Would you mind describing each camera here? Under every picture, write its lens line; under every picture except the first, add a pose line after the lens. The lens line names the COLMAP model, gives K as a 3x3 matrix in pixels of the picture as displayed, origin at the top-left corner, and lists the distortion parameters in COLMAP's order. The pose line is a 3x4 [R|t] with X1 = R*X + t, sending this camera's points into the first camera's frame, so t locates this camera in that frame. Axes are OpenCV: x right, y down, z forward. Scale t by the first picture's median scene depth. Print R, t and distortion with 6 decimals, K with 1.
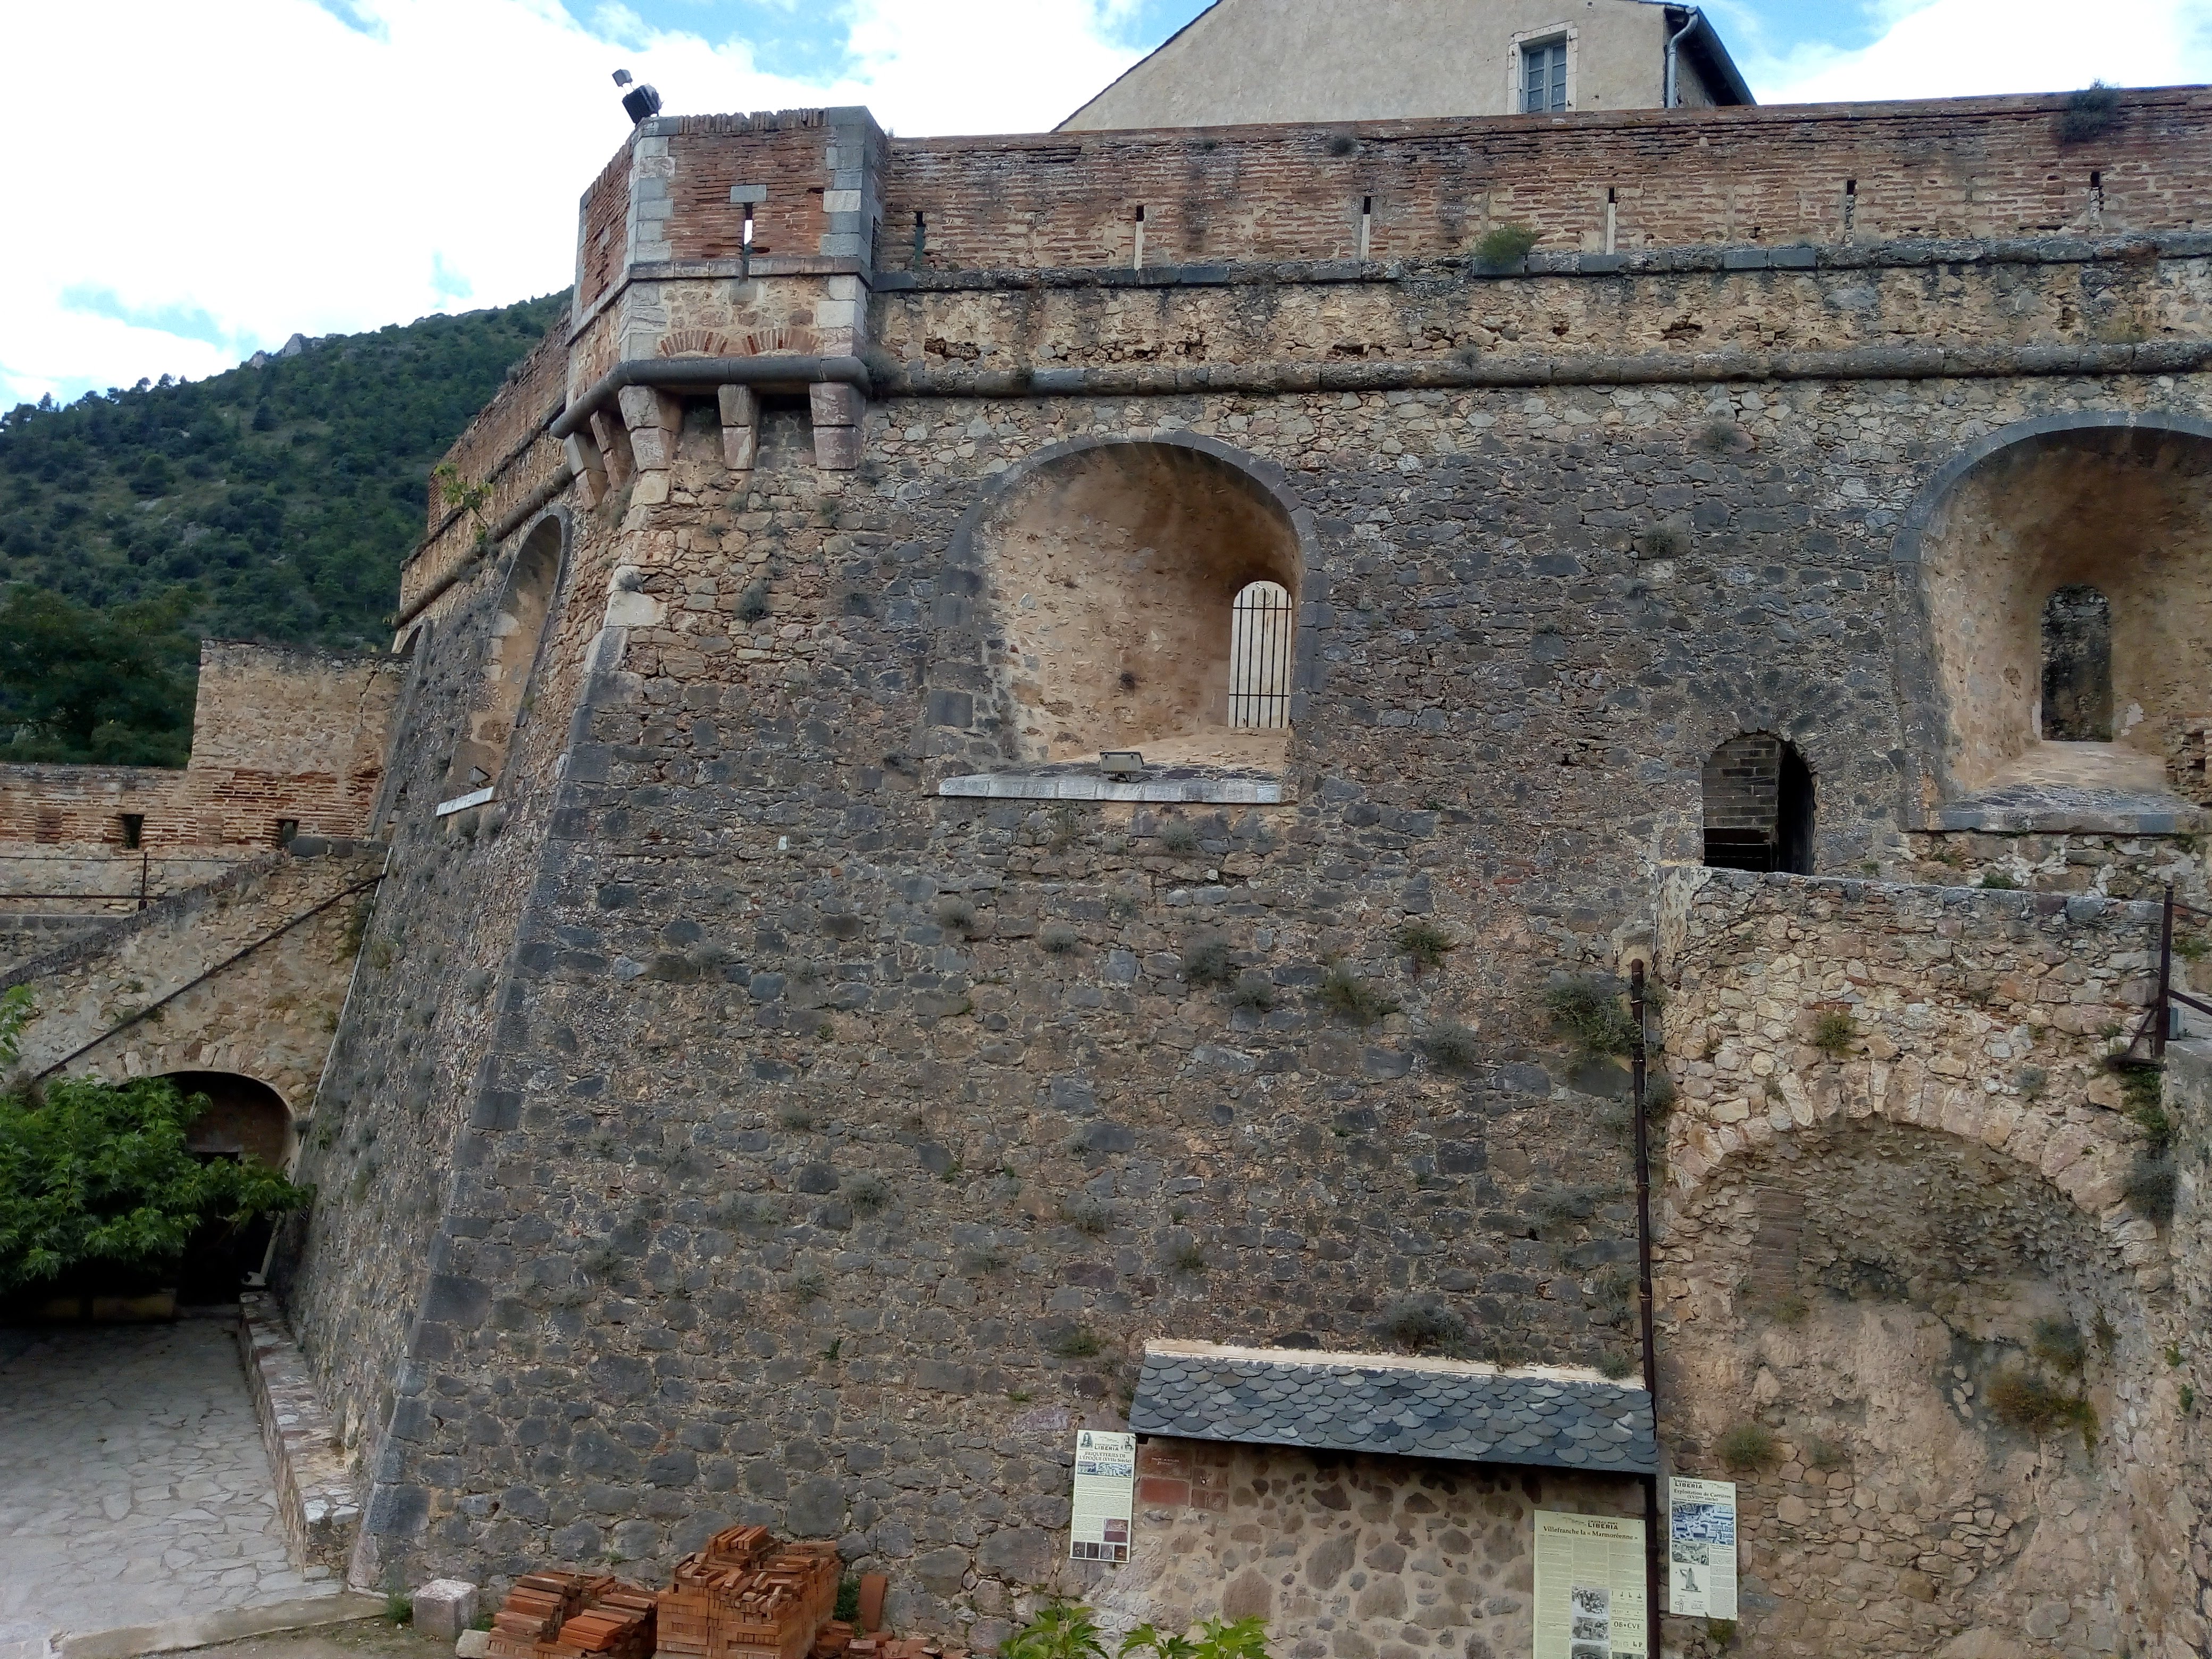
lens RADIAL K [[1721.3, 0, 1214.9], [0, 1721.3, 792.5], [0, 0, 1]] dist [0.065264, -0.106537]
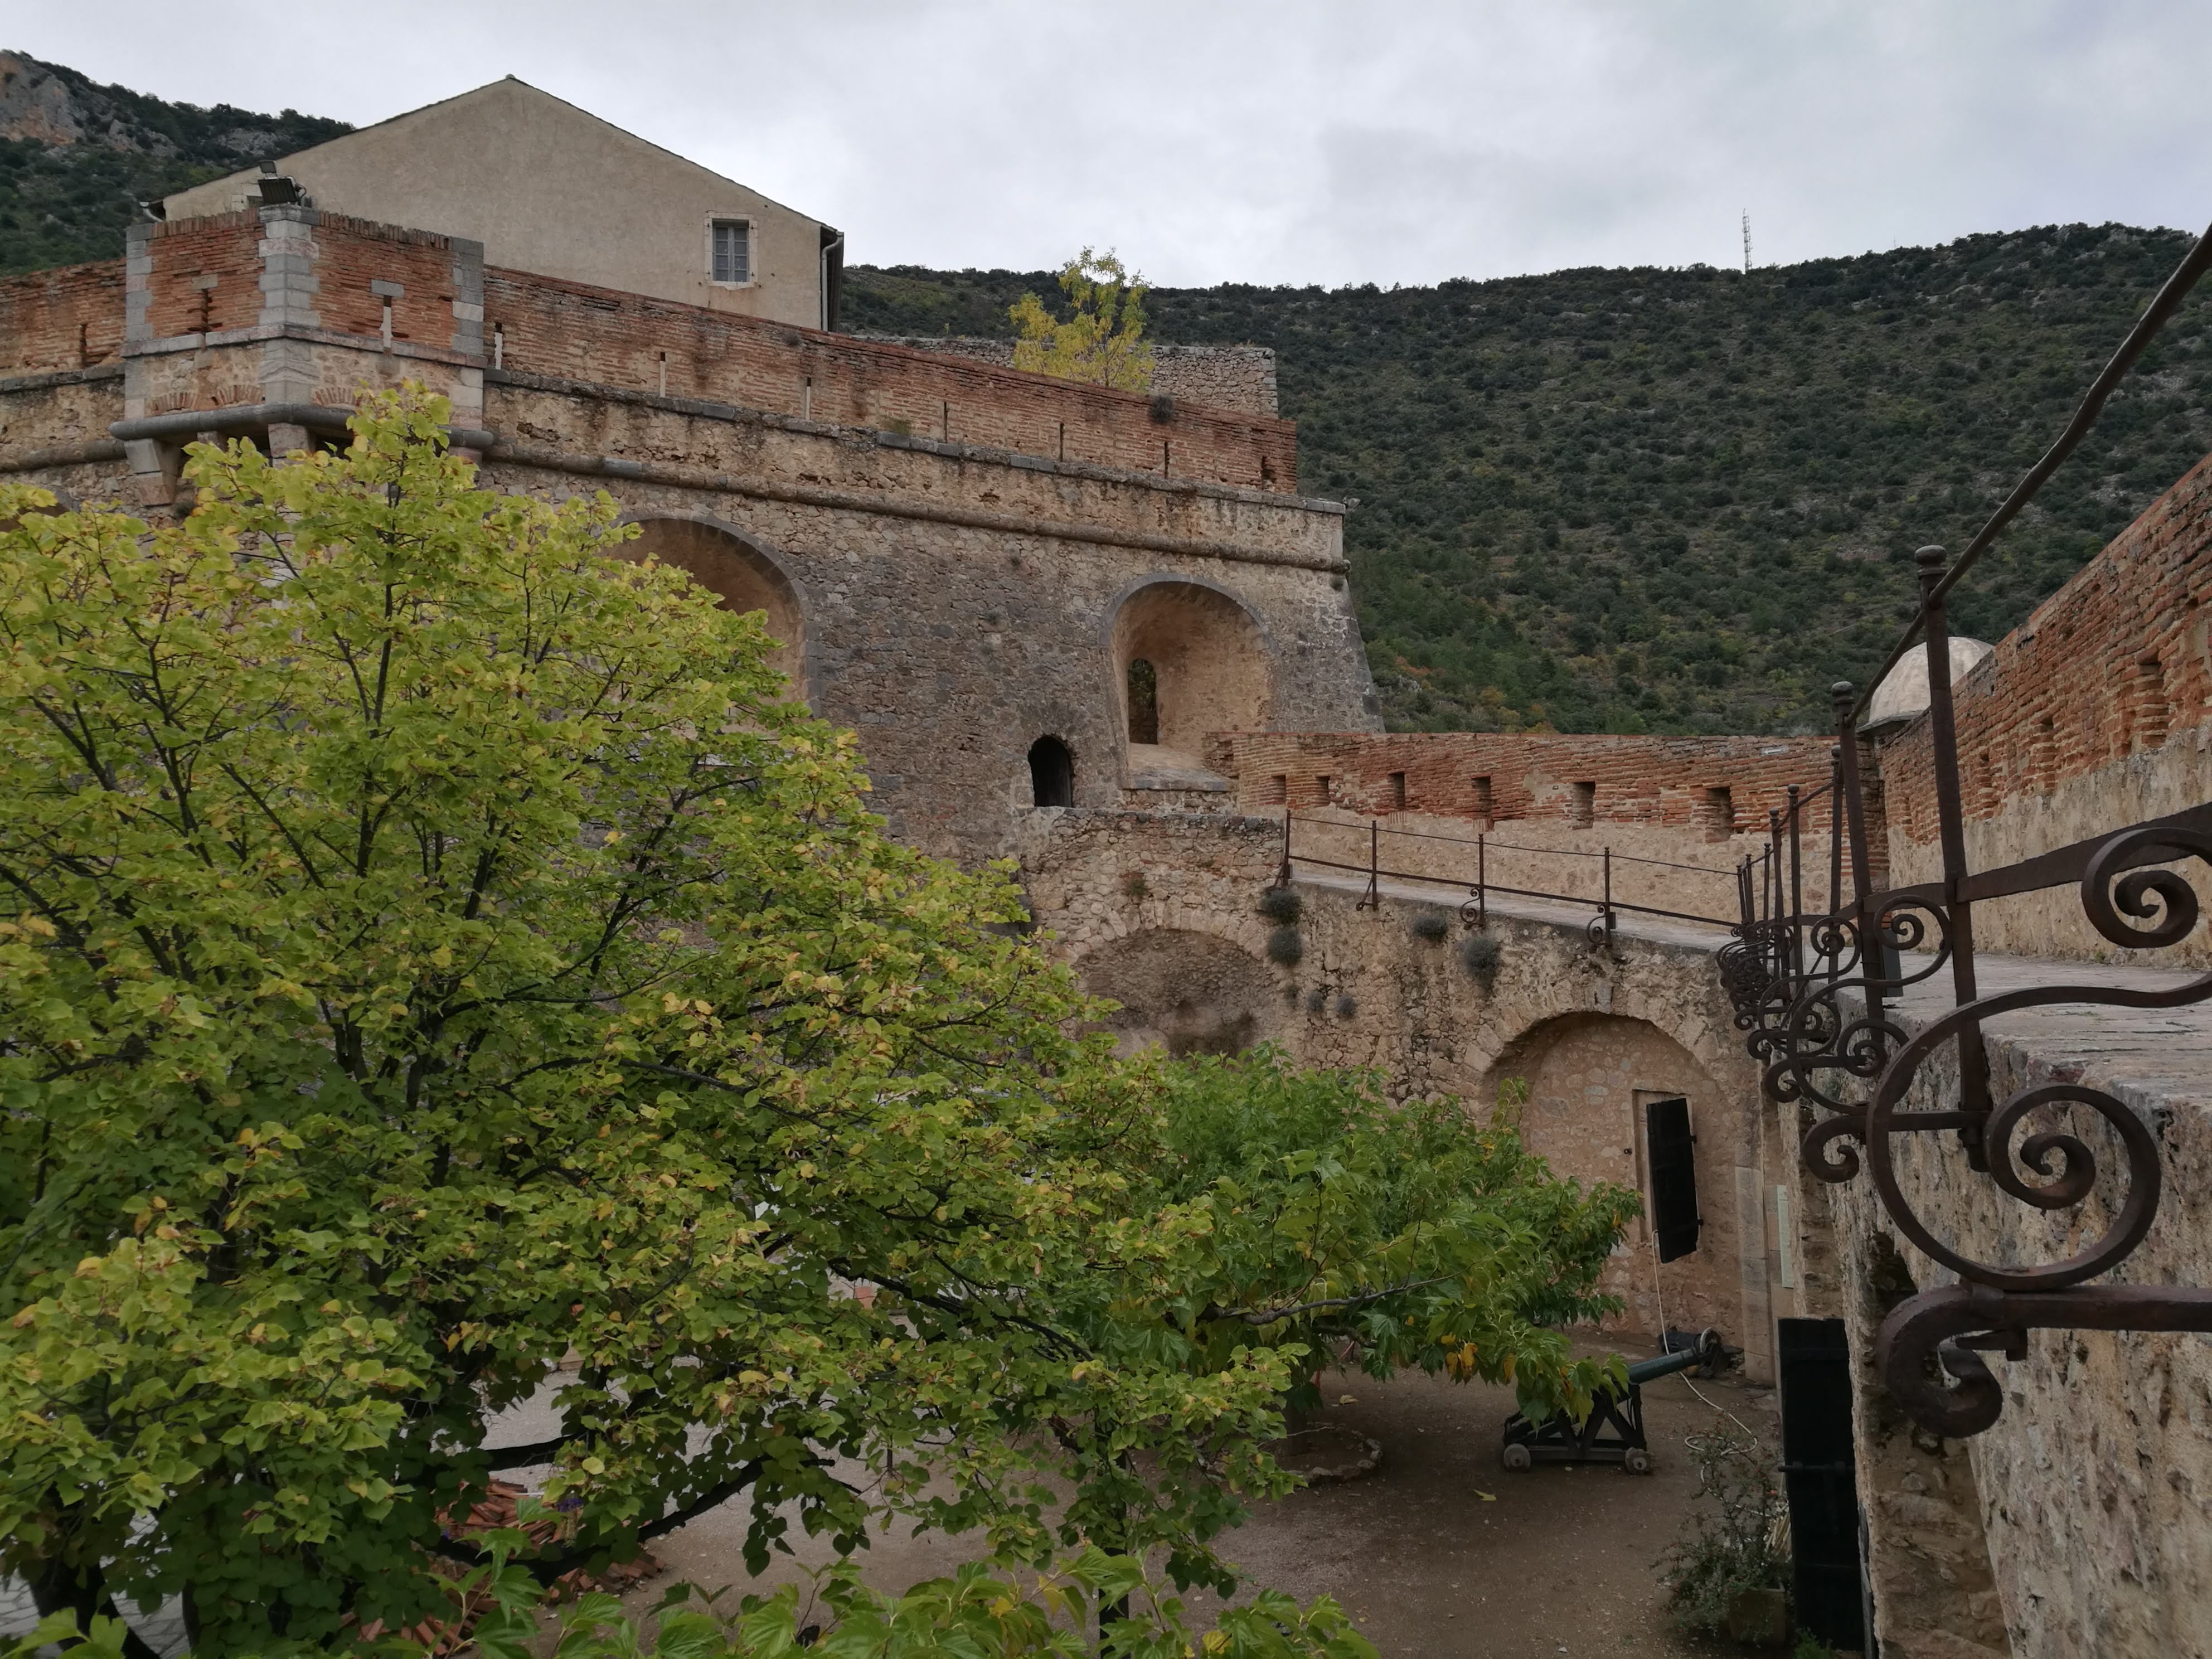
lens RADIAL K [[1721.3, 0, 1105.7], [0, 1721.3, 817.3], [0, 0, 1]] dist [0.065264, -0.106537]
pose [[0.737115, 0.000742, 0.675767, -0.792311], [-0.012315, 0.999848, 0.012335, 0.026780], [-0.675655, -0.017414, 0.737012, -0.337010]]
